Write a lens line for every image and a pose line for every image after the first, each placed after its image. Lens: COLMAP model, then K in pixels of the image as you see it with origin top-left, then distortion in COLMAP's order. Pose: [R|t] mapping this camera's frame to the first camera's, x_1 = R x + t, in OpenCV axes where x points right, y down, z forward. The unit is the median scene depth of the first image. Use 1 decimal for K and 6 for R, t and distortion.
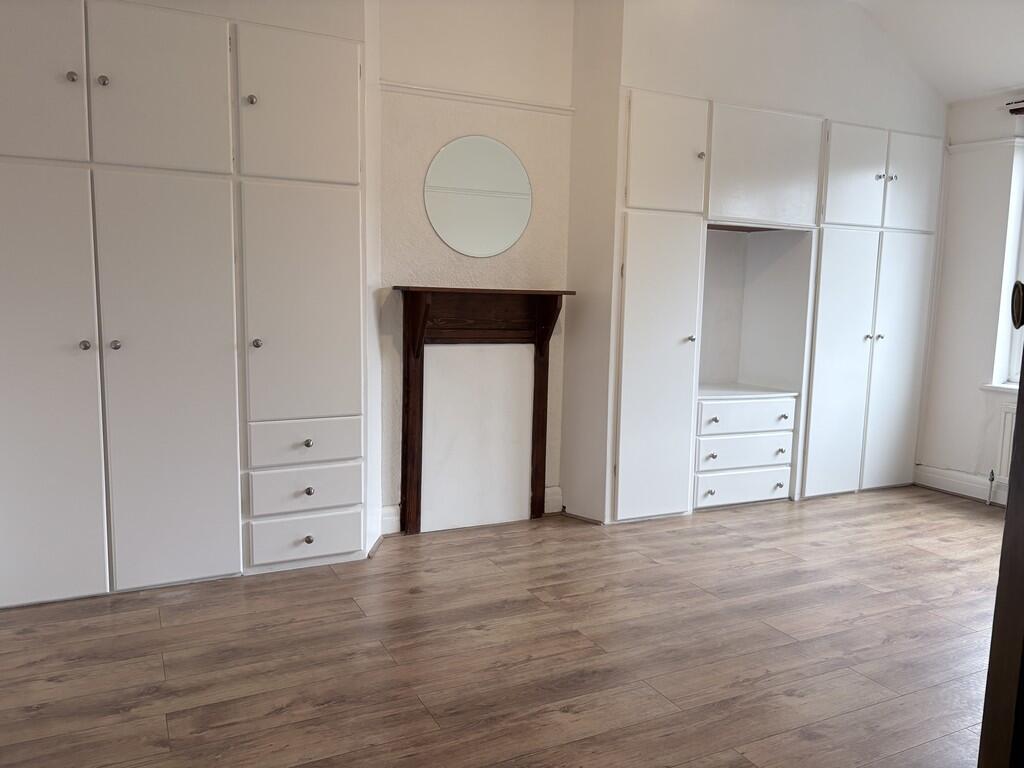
lens RADIAL K [[782.5, 0, 501.8], [0, 782.5, 389.7], [0, 0, 1]] dist [0.062048, -0.061055]
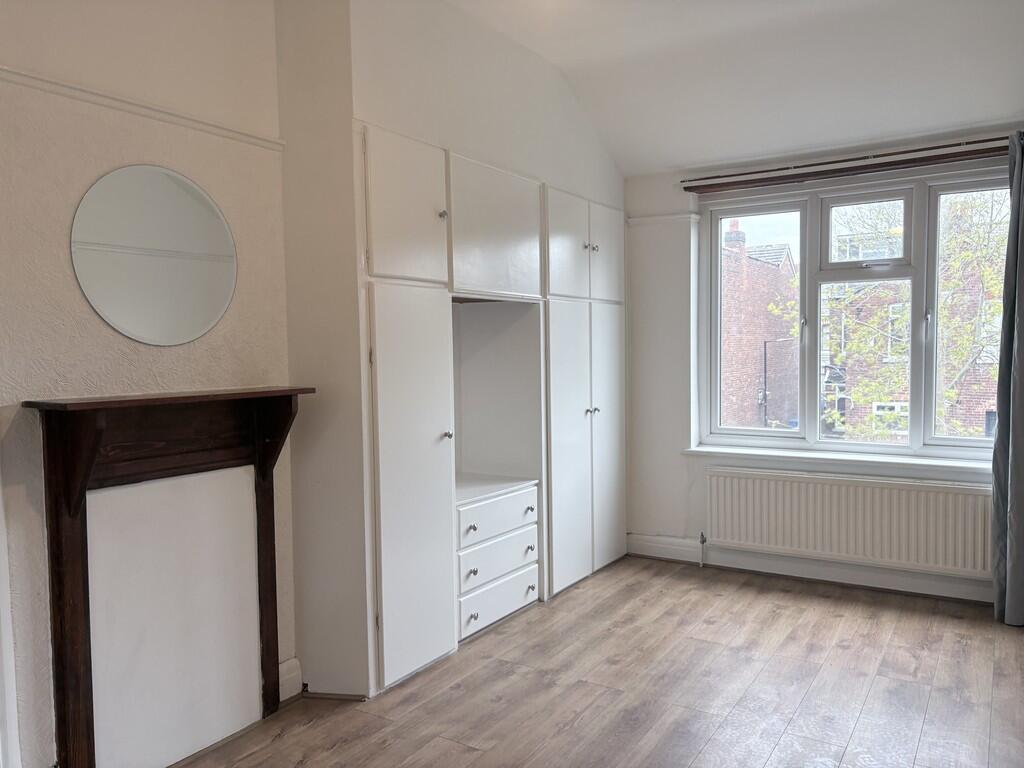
lens RADIAL K [[782.5, 0, 506.5], [0, 782.5, 390.3], [0, 0, 1]] dist [0.062048, -0.061055]
pose [[0.853883, -0.064294, 0.516478, -0.121689], [0.098830, 0.994316, -0.039615, -0.072671], [-0.510995, 0.084870, 0.855384, 0.271052]]
